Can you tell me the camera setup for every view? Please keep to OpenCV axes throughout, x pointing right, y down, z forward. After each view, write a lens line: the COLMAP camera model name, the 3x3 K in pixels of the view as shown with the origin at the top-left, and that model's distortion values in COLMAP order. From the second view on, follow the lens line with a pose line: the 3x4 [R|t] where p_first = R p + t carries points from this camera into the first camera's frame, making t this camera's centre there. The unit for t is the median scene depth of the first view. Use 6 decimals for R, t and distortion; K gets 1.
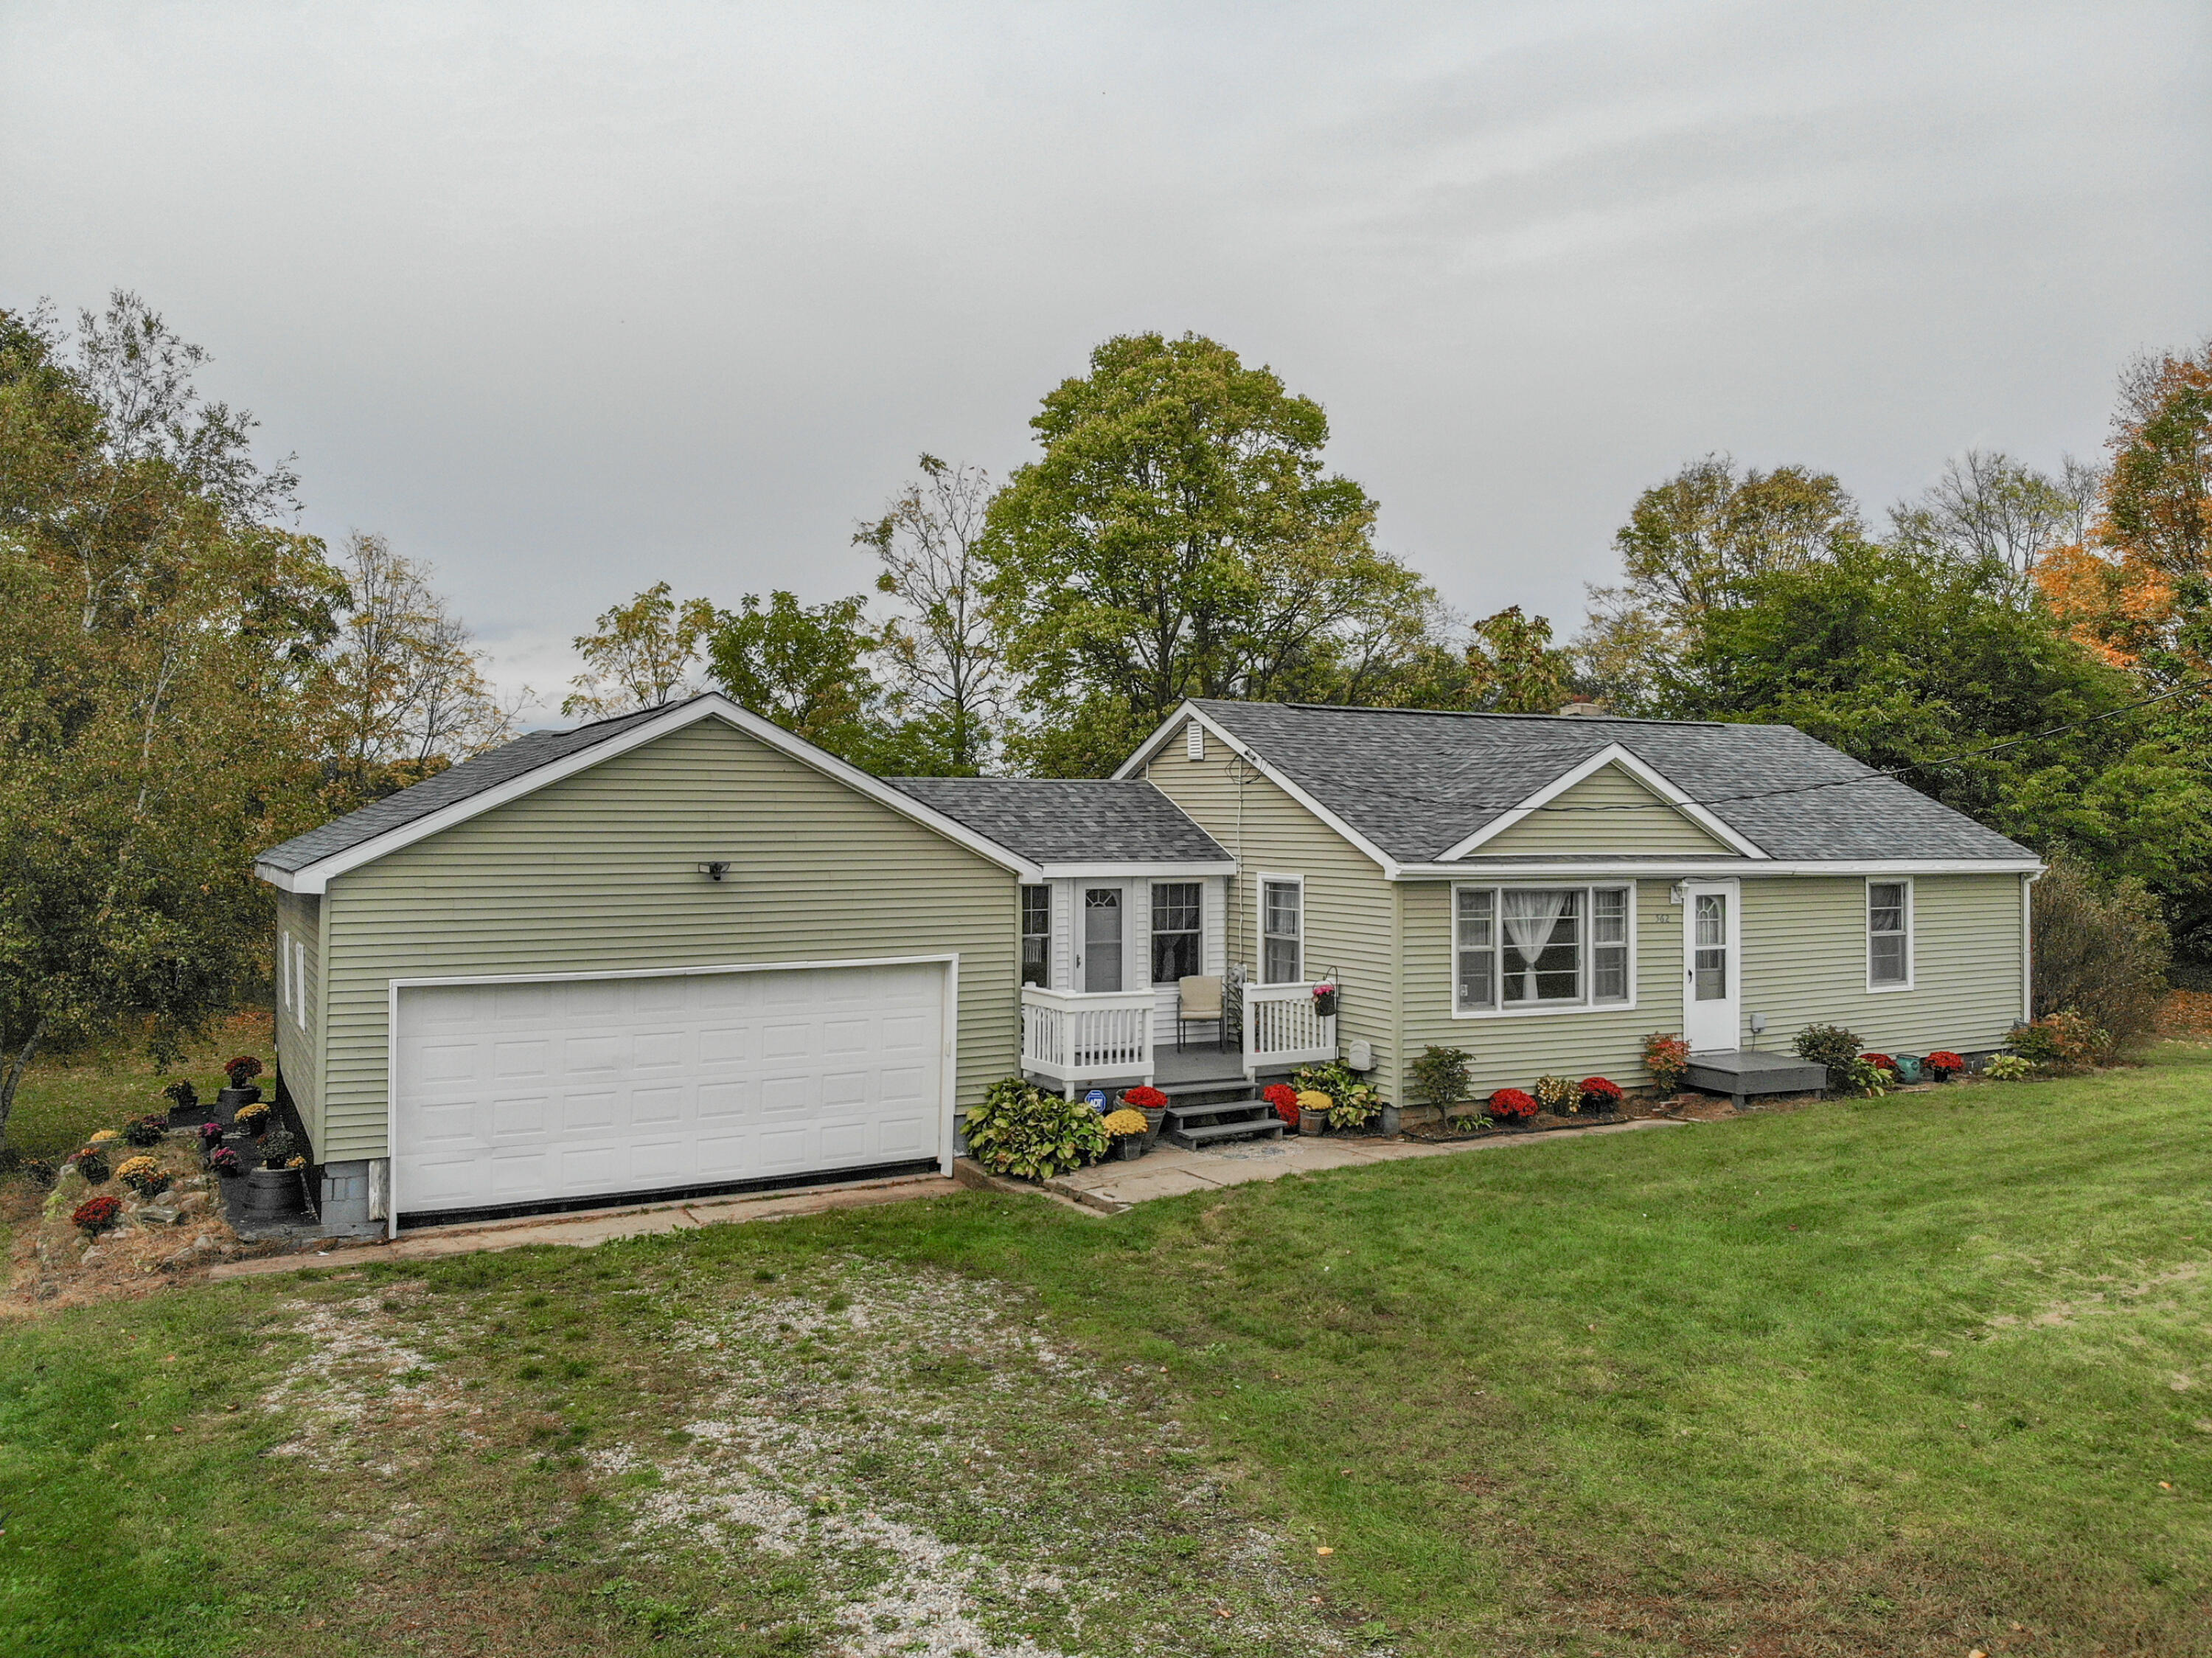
lens RADIAL K [[1813.3, 0, 1163.2], [0, 1813.3, 765.1], [0, 0, 1]] dist [0.175919, -0.383139]
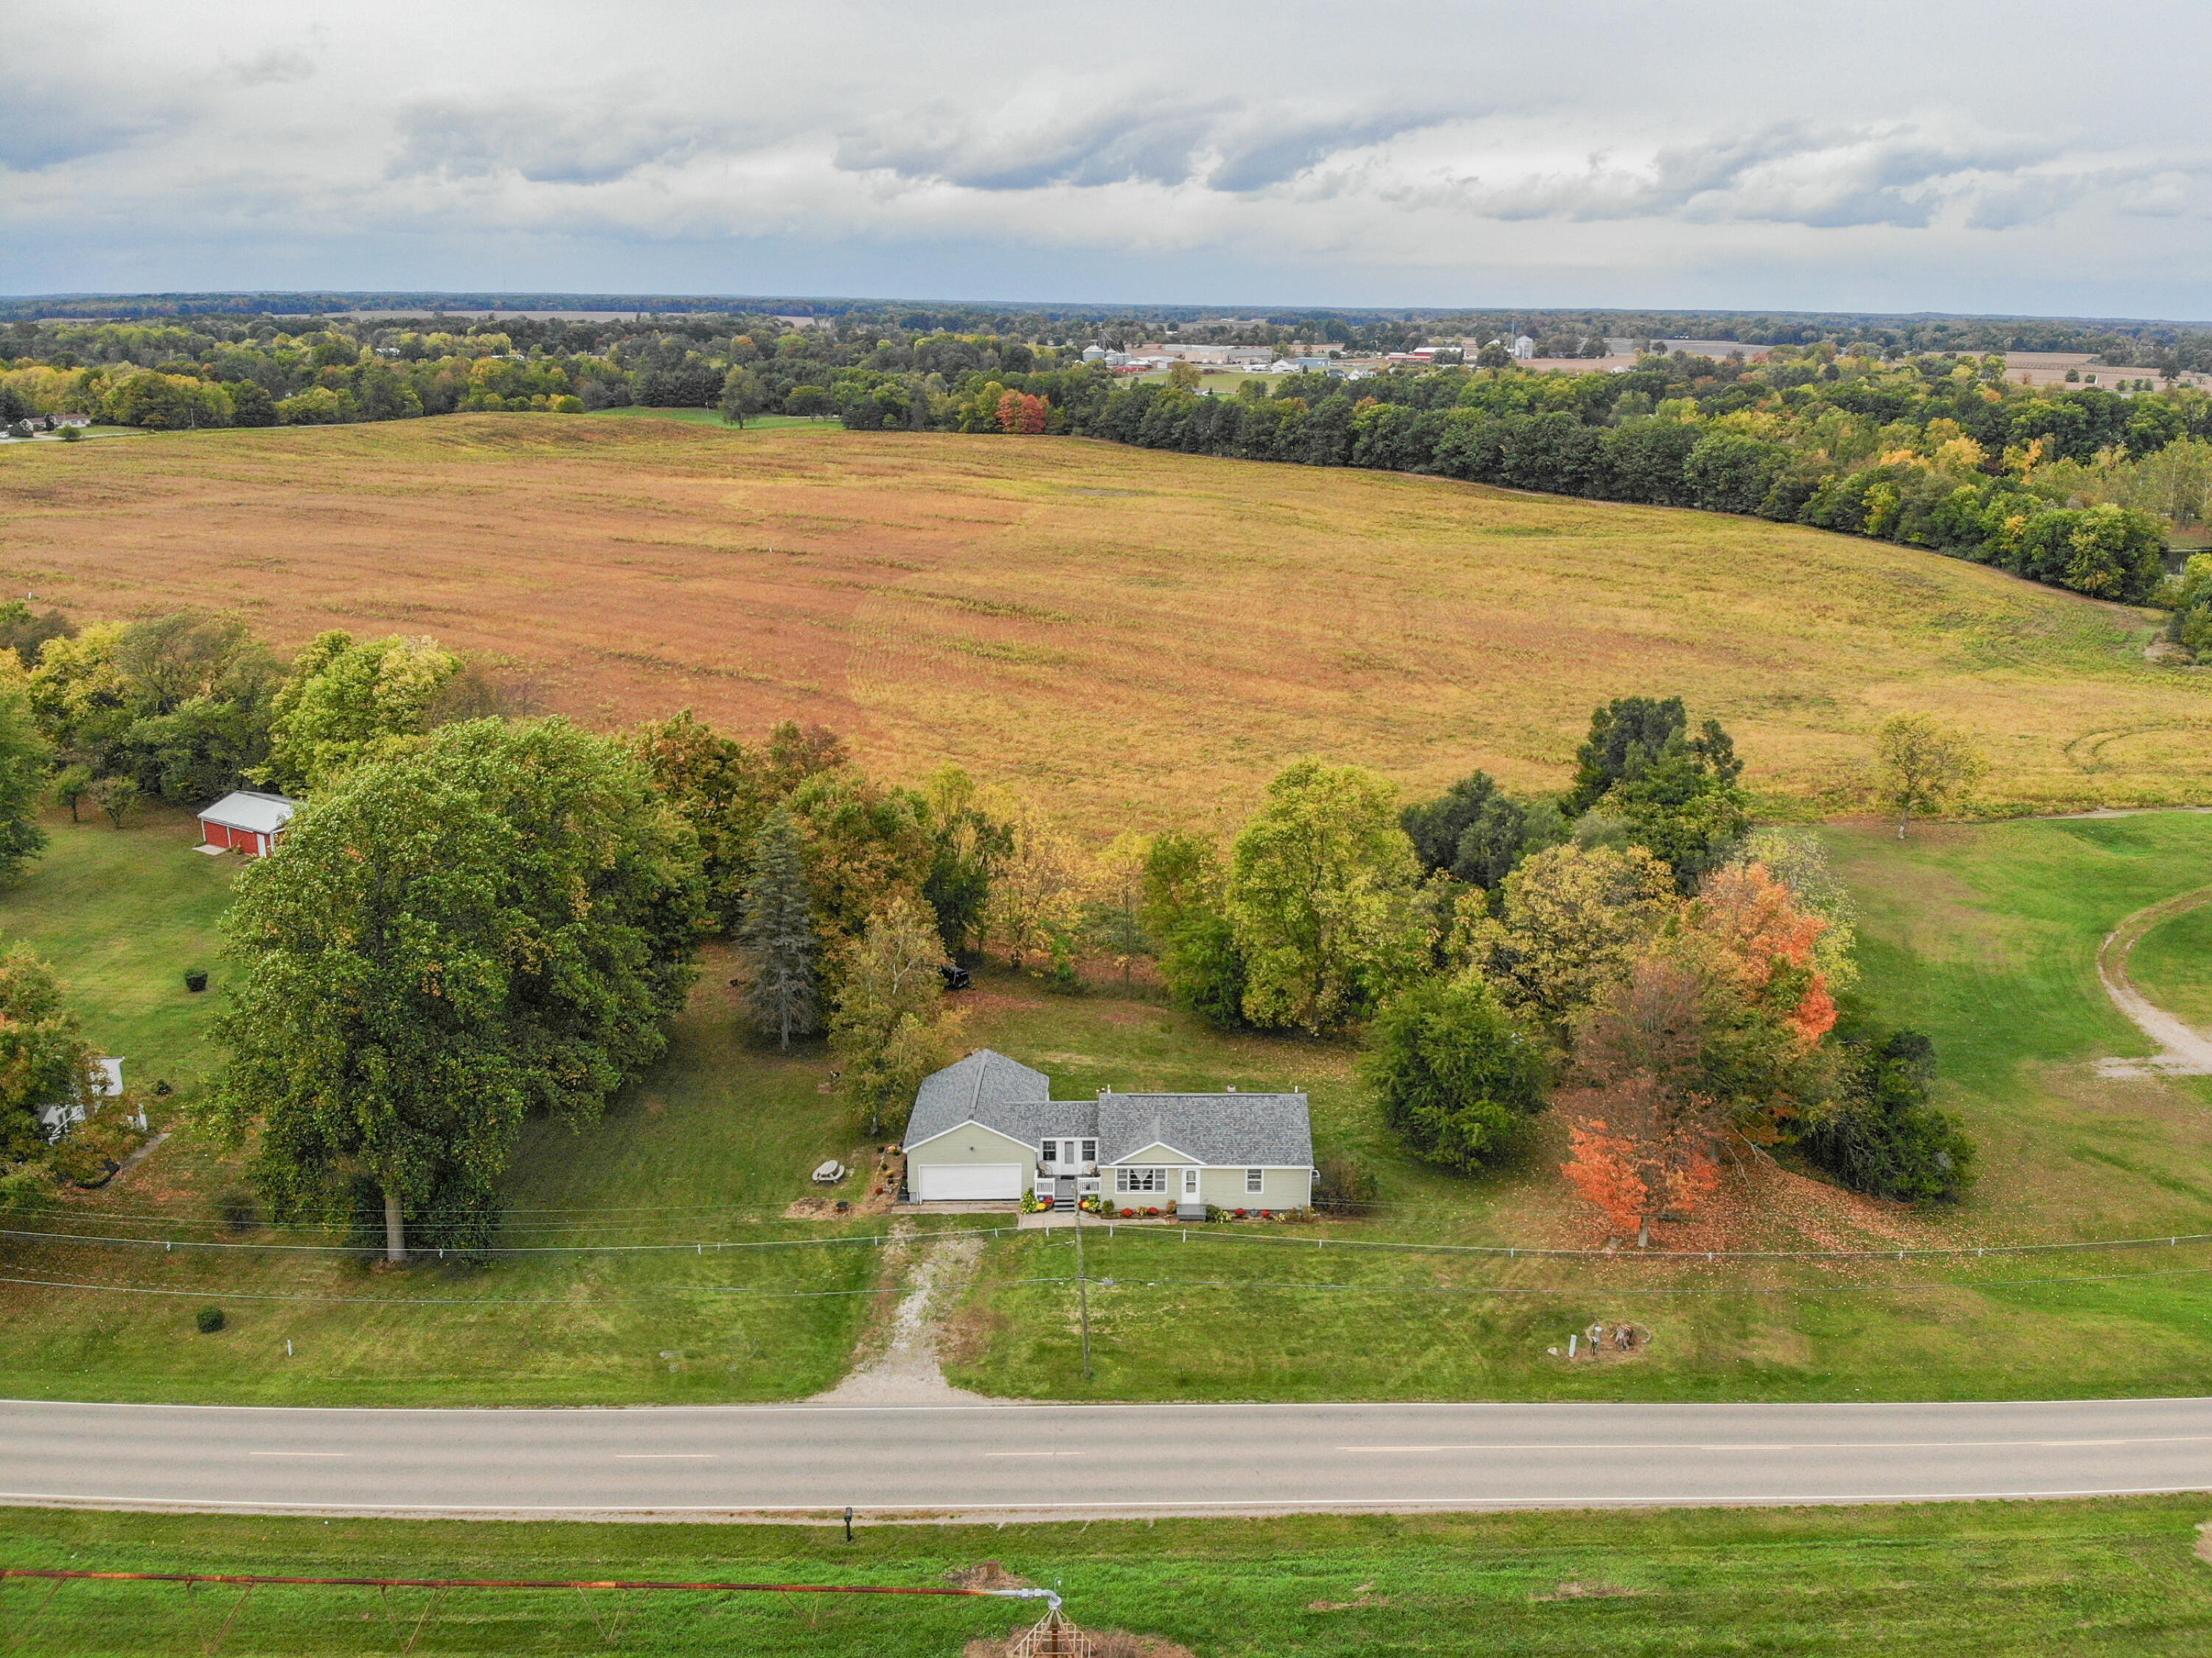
lens RADIAL K [[2132.3, 0, 1265.2], [0, 2132.3, 697.6], [0, 0, 1]] dist [0.152265, -0.386440]
pose [[0.873647, 0.117973, -0.472042, 2.888601], [-0.003506, 0.971662, 0.236348, -2.360424], [0.486548, -0.204829, 0.849303, -3.195739]]
